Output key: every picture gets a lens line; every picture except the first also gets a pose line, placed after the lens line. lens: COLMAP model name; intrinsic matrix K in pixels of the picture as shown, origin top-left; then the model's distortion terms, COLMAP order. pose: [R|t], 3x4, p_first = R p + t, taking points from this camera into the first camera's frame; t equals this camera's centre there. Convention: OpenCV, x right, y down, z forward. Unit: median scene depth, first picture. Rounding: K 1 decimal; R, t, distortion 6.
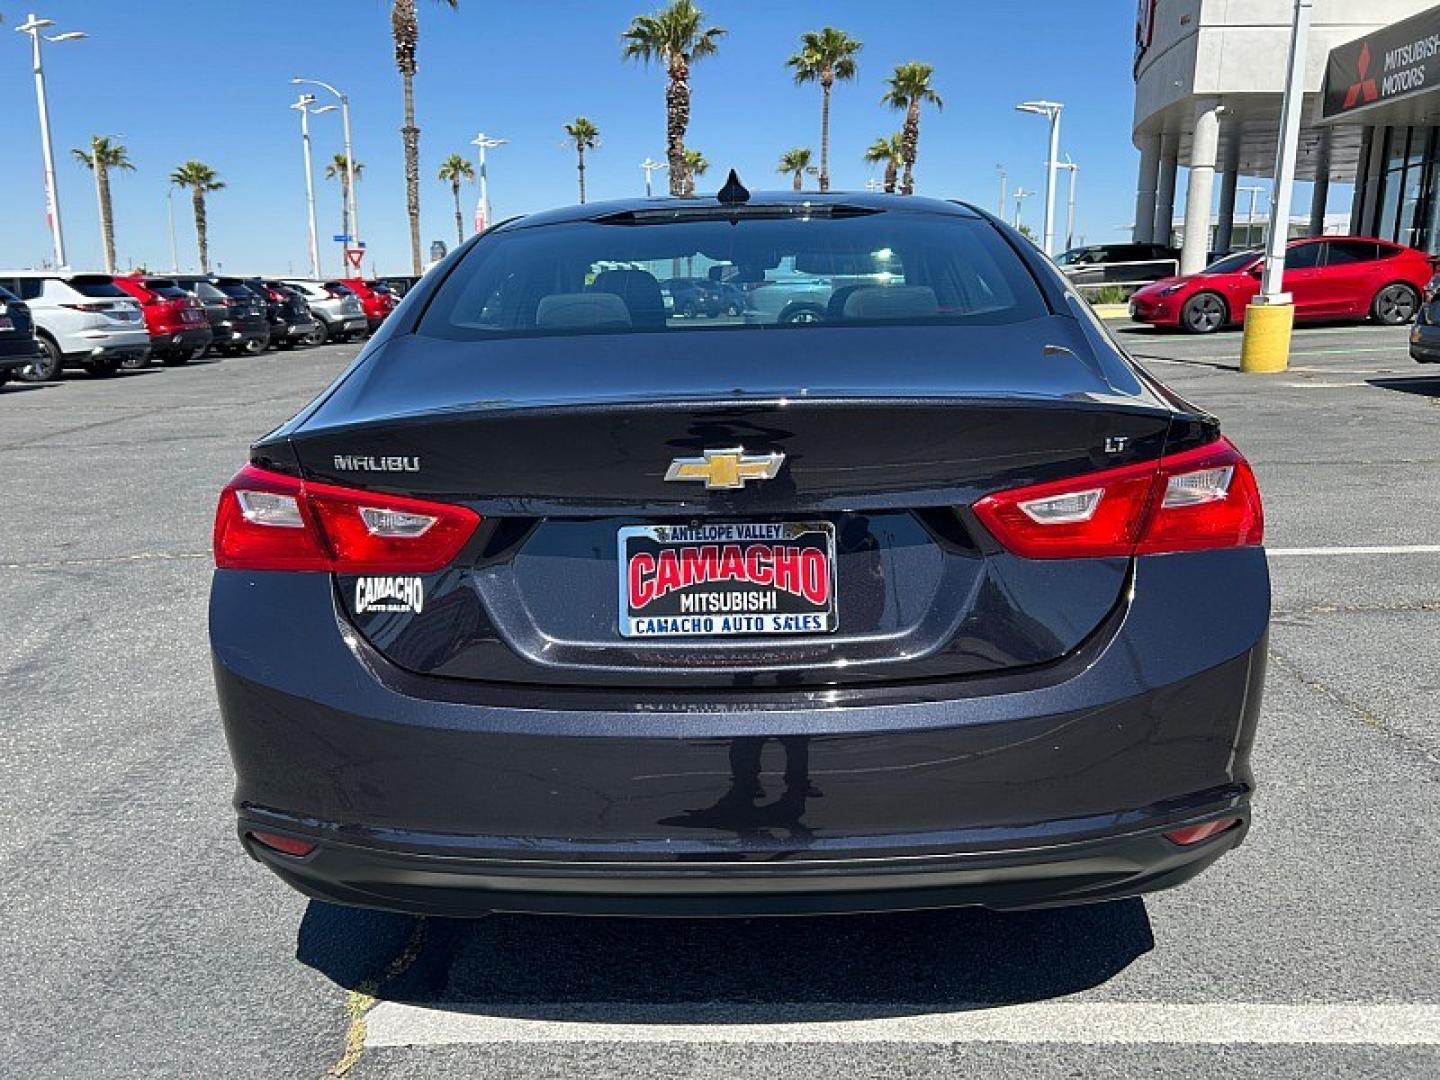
lens RADIAL K [[1117.9, 0, 715.7], [0, 1117.9, 532.9], [0, 0, 1]] dist [0.041933, -0.051041]
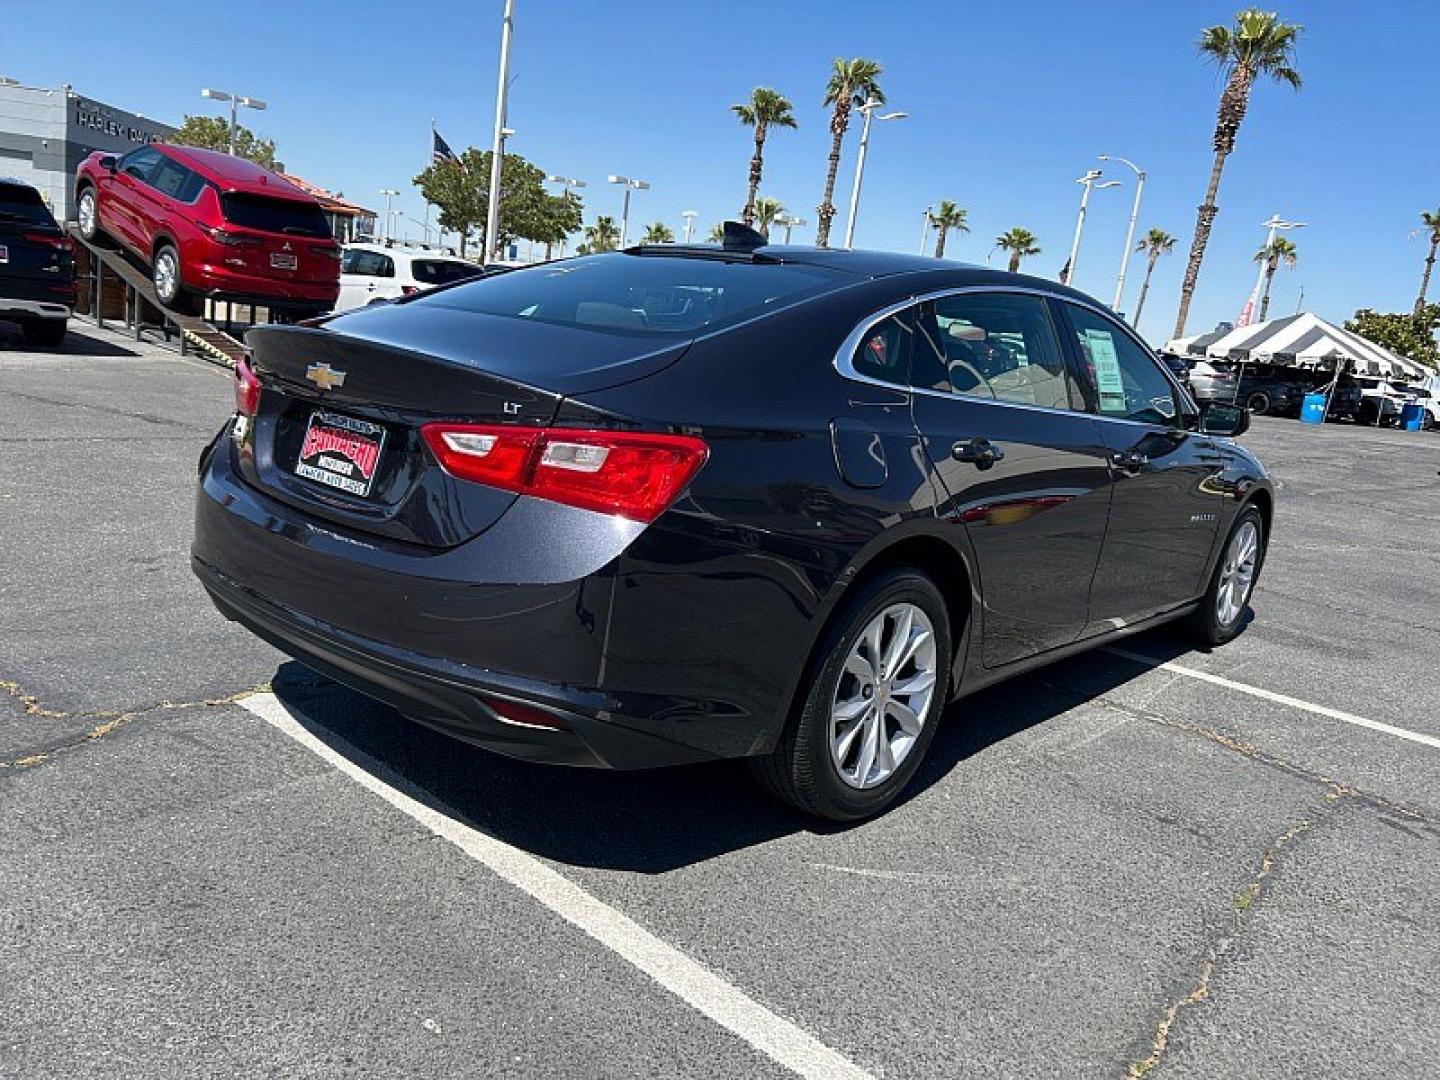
lens RADIAL K [[1117.9, 0, 722.8], [0, 1117.9, 535.4], [0, 0, 1]] dist [0.041933, -0.051041]
pose [[0.754415, 0.232484, -0.613848, 0.162568], [-0.267884, 0.962800, 0.035416, -0.005223], [0.599247, 0.137721, 0.788629, 0.010298]]
